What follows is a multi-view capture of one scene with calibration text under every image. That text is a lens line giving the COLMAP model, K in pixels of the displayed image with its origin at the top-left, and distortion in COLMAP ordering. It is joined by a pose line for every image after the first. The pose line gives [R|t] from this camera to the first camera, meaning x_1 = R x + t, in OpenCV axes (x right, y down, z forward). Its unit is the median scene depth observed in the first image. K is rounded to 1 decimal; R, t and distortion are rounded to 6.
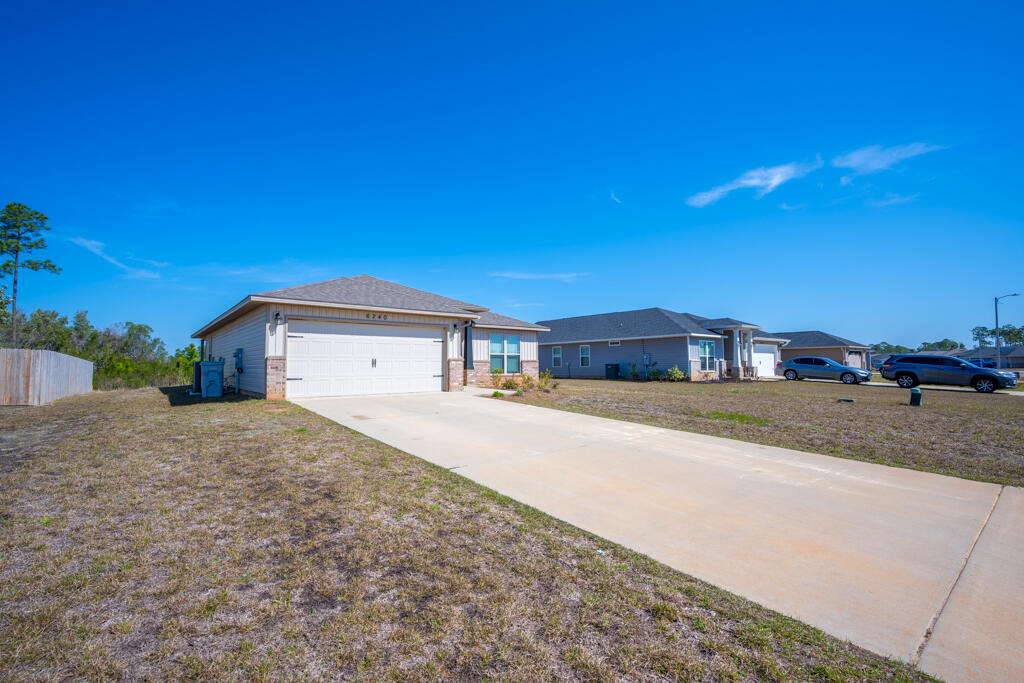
lens RADIAL K [[442.7, 0, 517.4], [0, 442.7, 343.5], [0, 0, 1]] dist [-0.000163, -0.000009]
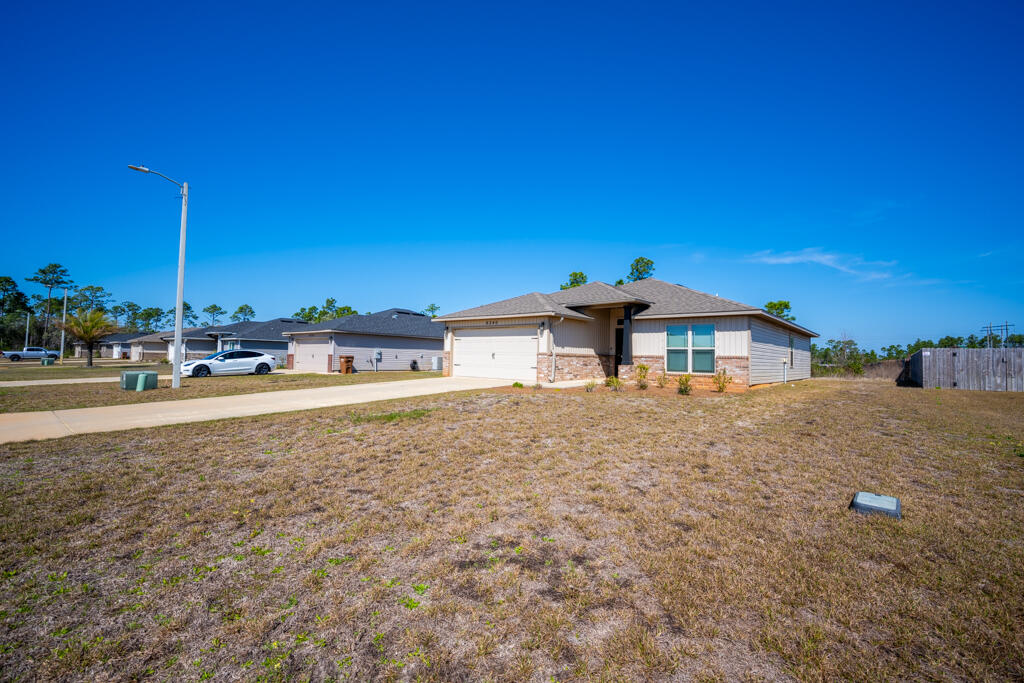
lens RADIAL K [[442.7, 0, 517.0], [0, 442.7, 341.4], [0, 0, 1]] dist [-0.000163, -0.000009]
pose [[0.187357, -0.030343, -0.981823, 0.726791], [0.024219, 0.999362, -0.026263, 0.025430], [0.981993, -0.018858, 0.187972, 0.552164]]
